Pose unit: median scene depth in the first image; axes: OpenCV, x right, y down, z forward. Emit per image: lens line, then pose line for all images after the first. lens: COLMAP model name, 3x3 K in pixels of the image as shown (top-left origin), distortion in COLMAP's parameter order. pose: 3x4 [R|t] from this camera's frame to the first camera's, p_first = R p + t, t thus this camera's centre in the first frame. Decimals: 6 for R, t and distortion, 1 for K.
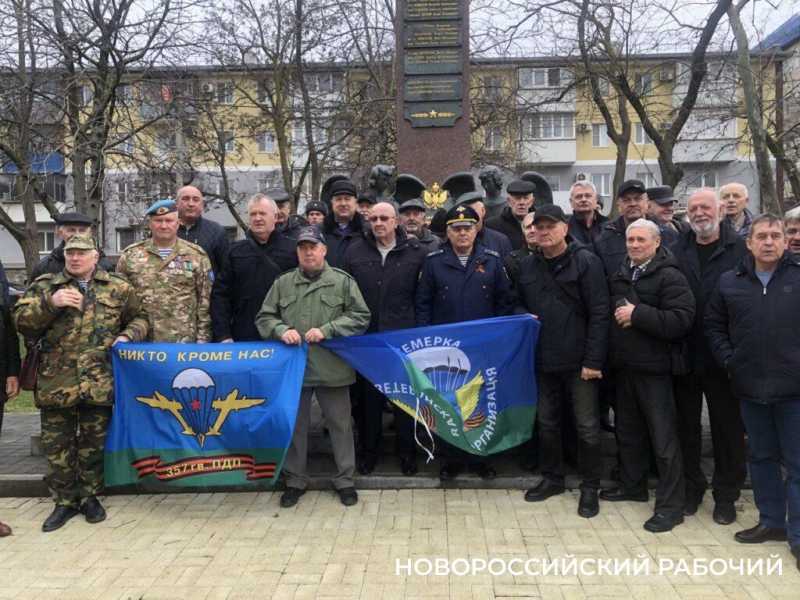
lens RADIAL K [[677.2, 0, 396.8], [0, 677.2, 297.1], [0, 0, 1]] dist [0.007967, 0.005317]
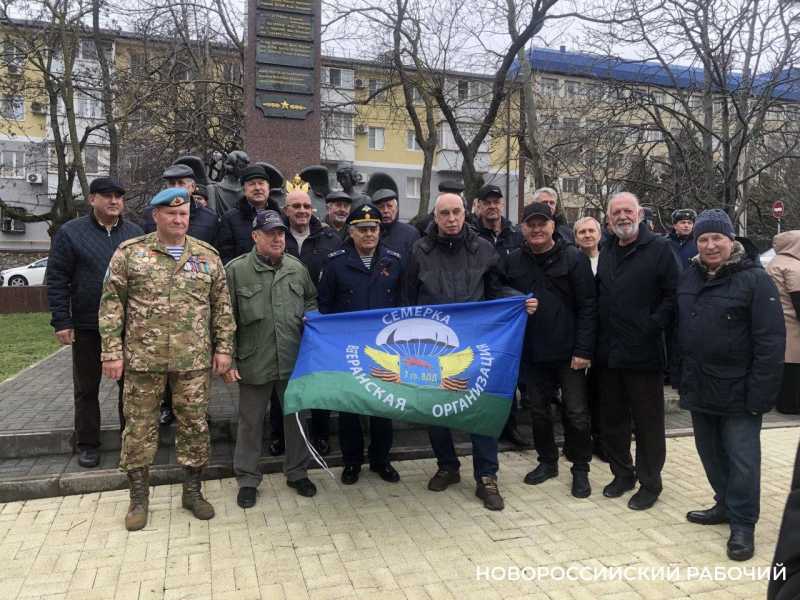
lens RADIAL K [[677.2, 0, 396.8], [0, 677.2, 297.1], [0, 0, 1]] dist [0.007967, 0.005317]
pose [[0.931944, 0.011133, 0.362432, -0.109316], [-0.014704, 0.999867, 0.007097, 0.004226], [-0.362304, -0.011944, 0.931983, -0.003127]]
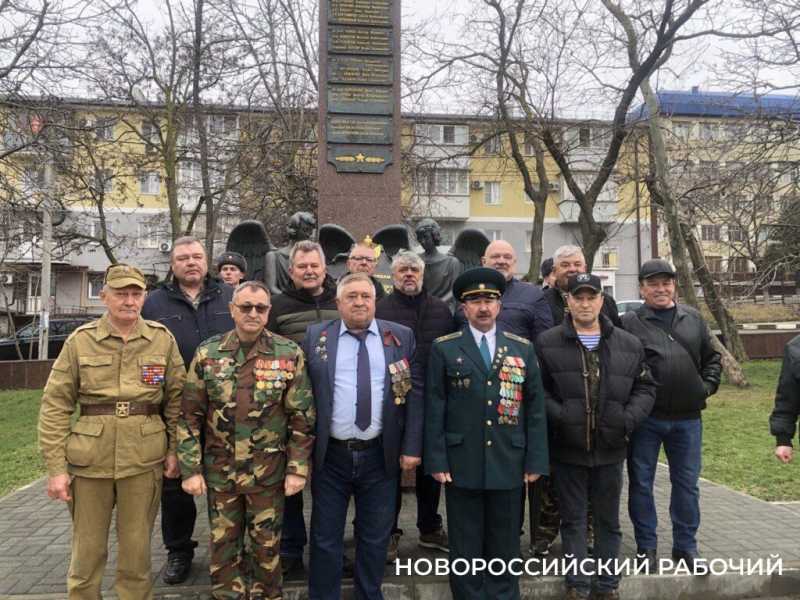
lens RADIAL K [[662.9, 0, 393.5], [0, 662.9, 295.9], [0, 0, 1]] dist [0.014620, 0.002961]
pose [[0.985081, 0.019779, 0.170949, -0.033966], [-0.007472, 0.997352, -0.072334, -0.020217], [-0.171927, 0.069978, 0.982621, 0.109911]]
